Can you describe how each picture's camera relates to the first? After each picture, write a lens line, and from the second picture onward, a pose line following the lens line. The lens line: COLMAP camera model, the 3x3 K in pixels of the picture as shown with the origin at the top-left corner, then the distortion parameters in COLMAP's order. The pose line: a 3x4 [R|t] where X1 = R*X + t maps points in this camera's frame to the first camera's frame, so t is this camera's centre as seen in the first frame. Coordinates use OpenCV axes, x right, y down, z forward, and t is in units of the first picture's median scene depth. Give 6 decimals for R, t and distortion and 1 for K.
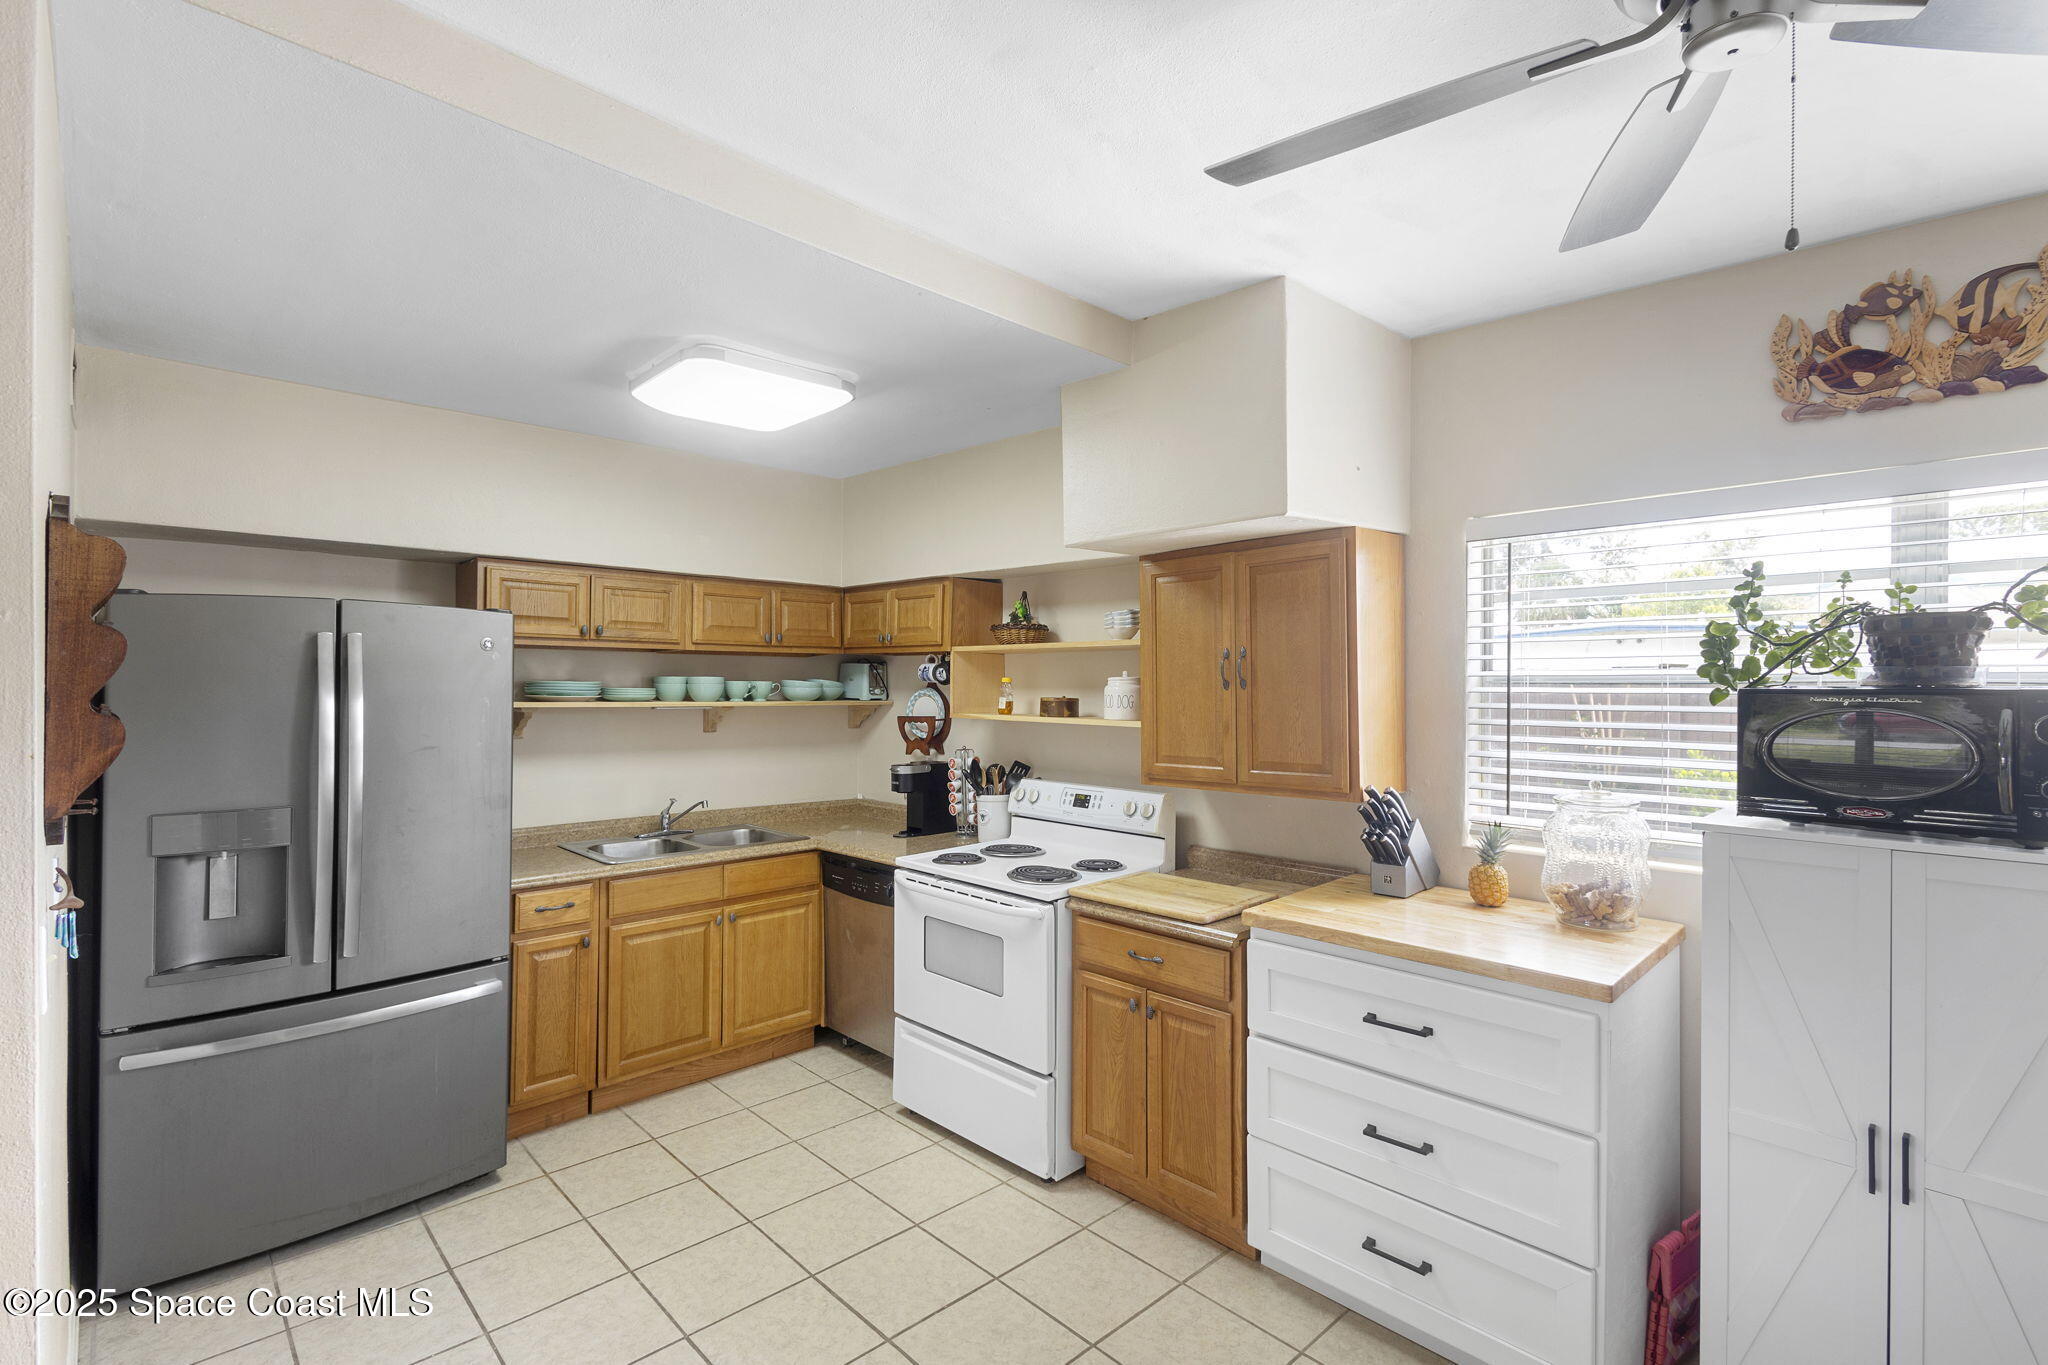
lens RADIAL K [[947.9, 0, 1026.2], [0, 947.9, 664.5], [0, 0, 1]] dist [0.009663, -0.002621]
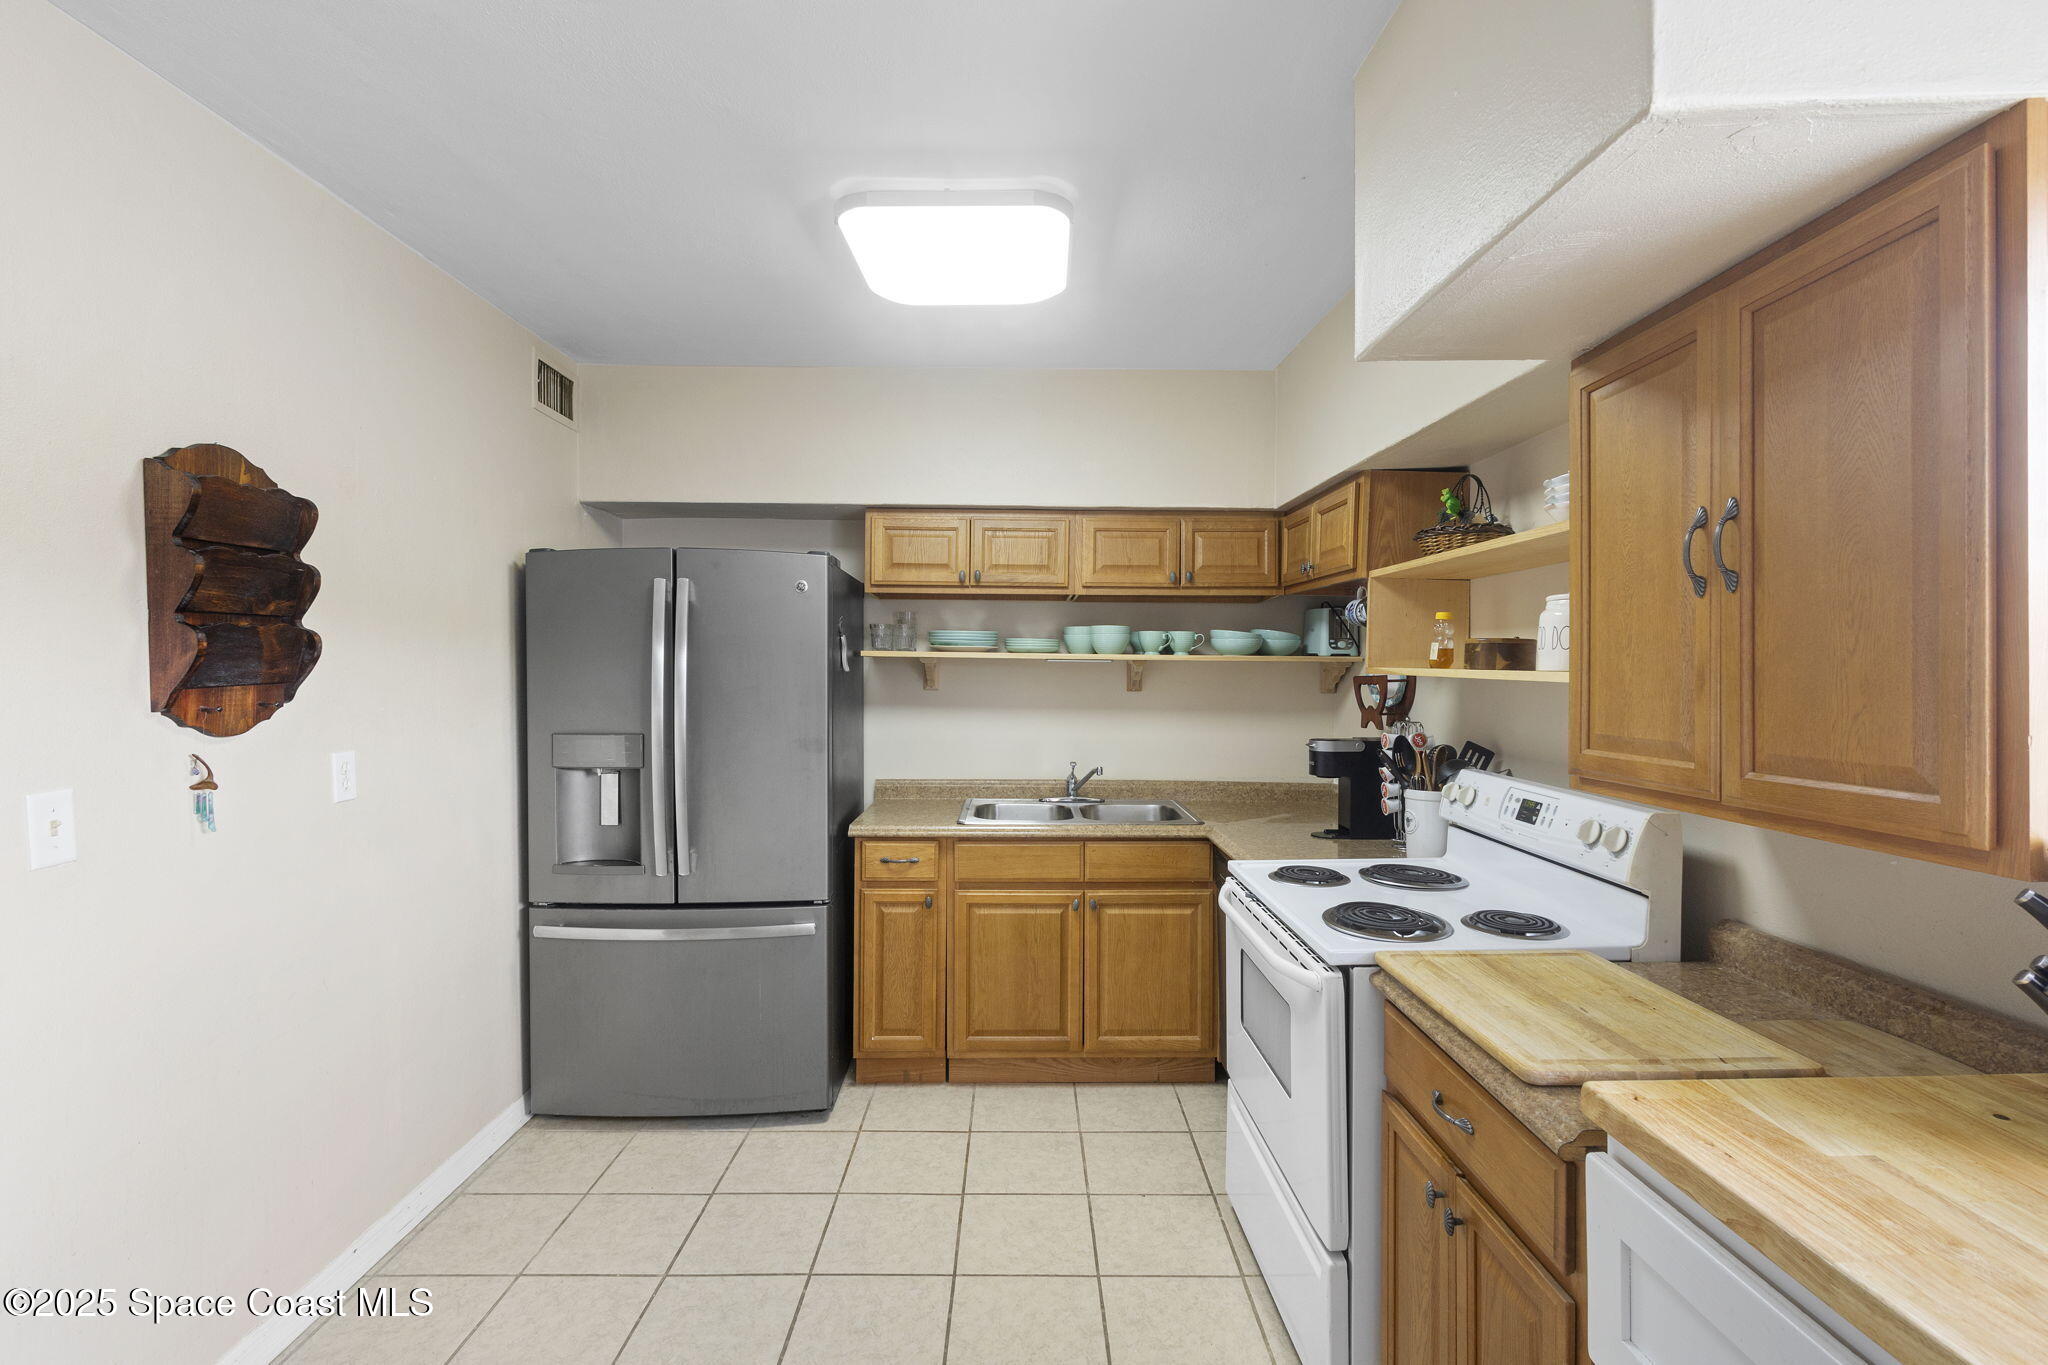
lens RADIAL K [[947.9, 0, 1035.4], [0, 947.9, 676.5], [0, 0, 1]] dist [0.009663, -0.002621]
pose [[0.728126, 0.008803, -0.685387, 0.249198], [0.012217, 0.999592, 0.025818, 0.042168], [0.685335, -0.027172, 0.727721, 0.372238]]
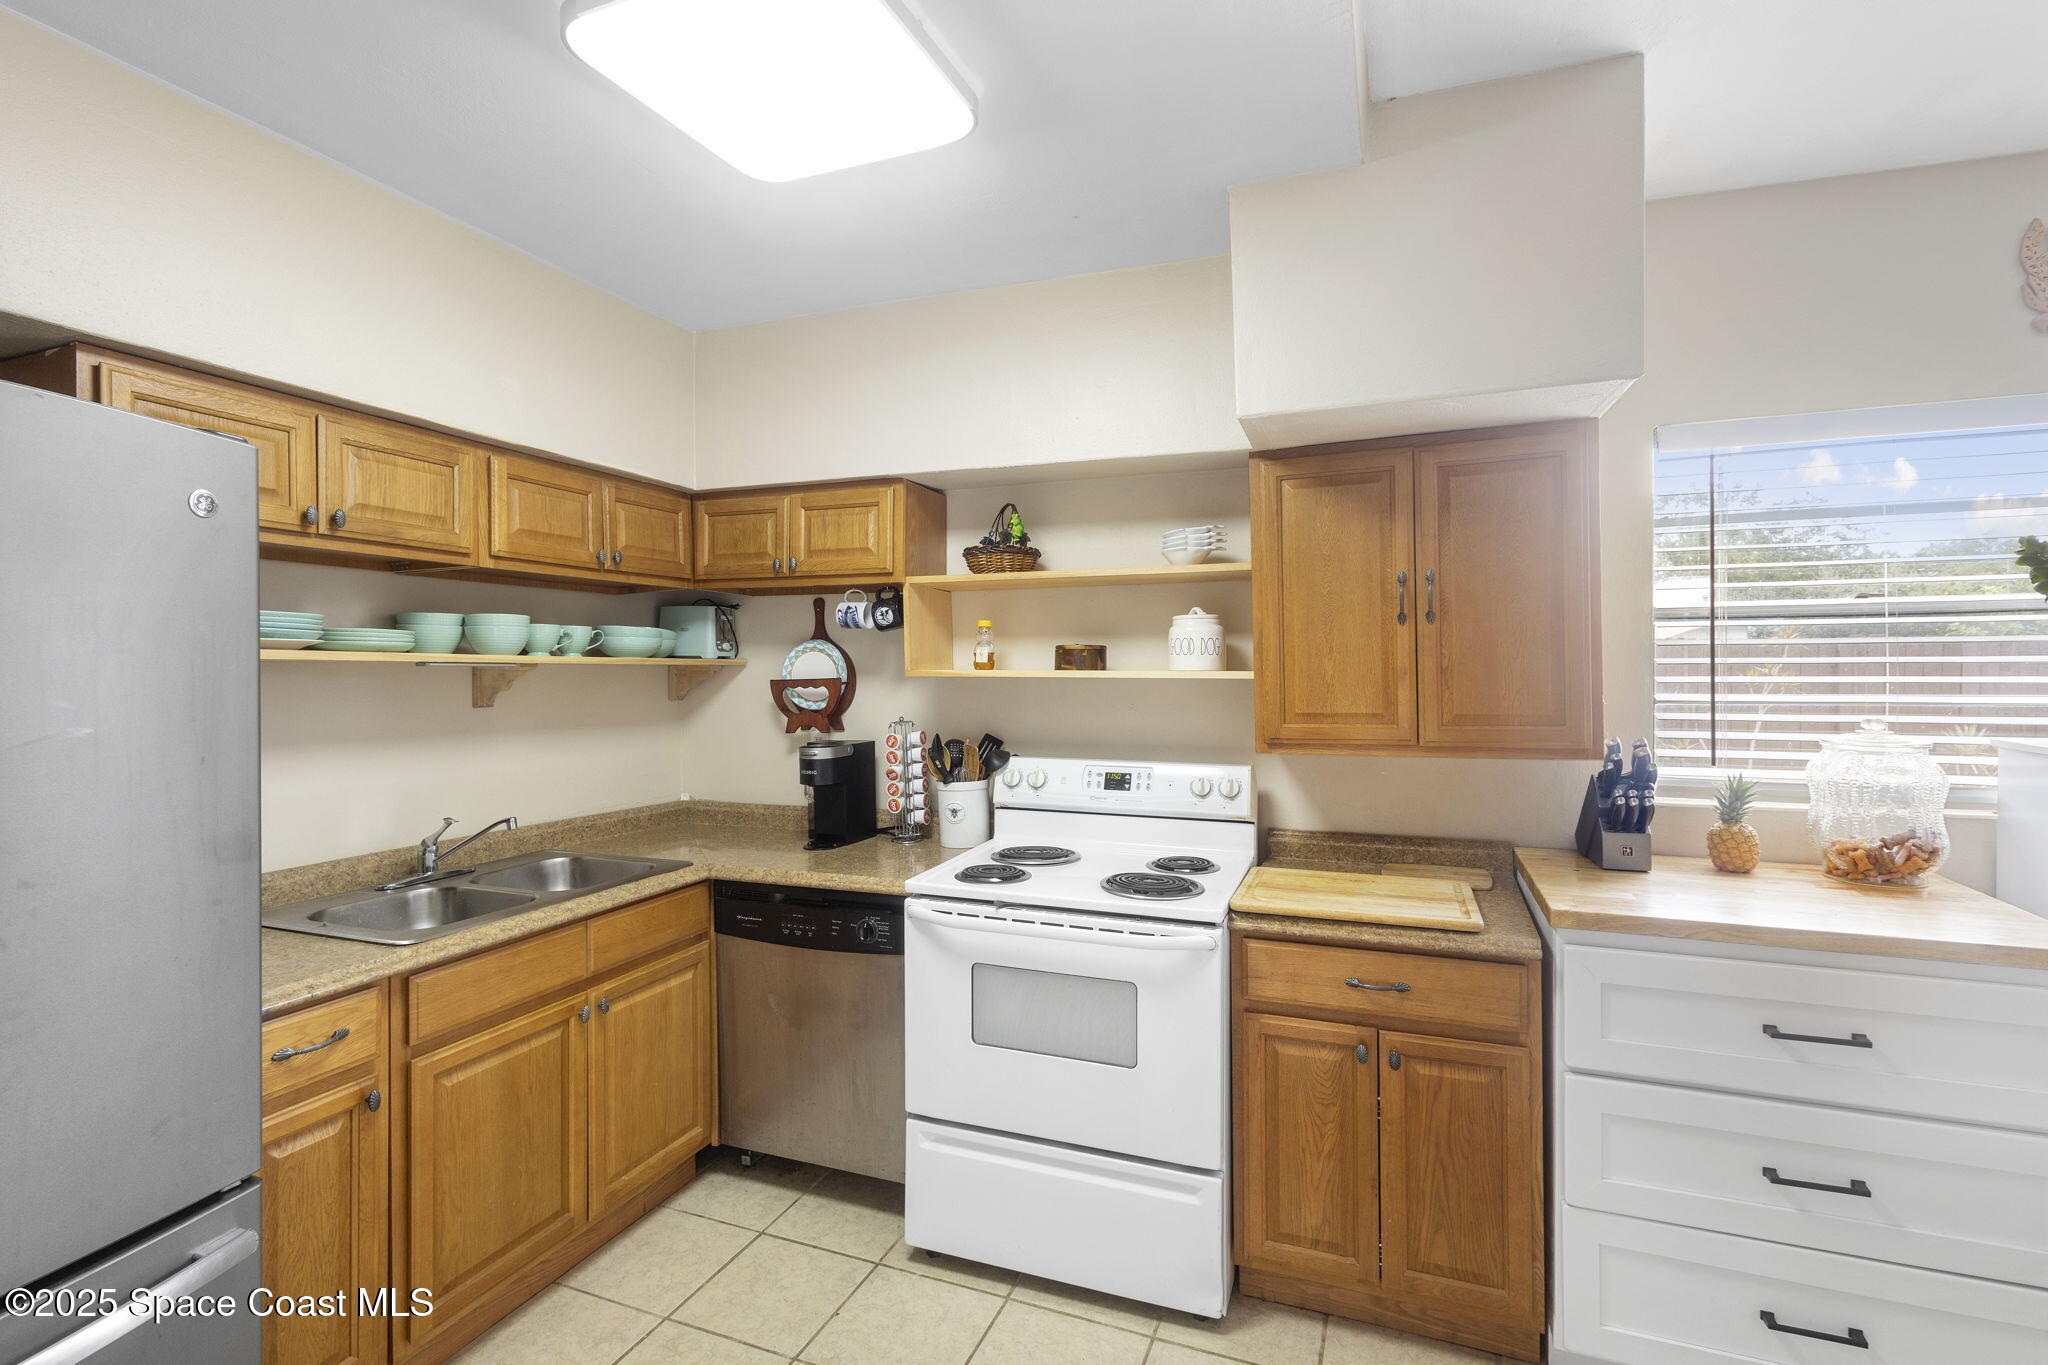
lens RADIAL K [[947.9, 0, 1014.7], [0, 947.9, 660.9], [0, 0, 1]] dist [0.009663, -0.002621]
pose [[0.910184, -0.003265, 0.414192, -0.340390], [-0.002185, 0.999917, 0.012682, 0.039825], [-0.414199, -0.012448, 0.910101, 0.359651]]
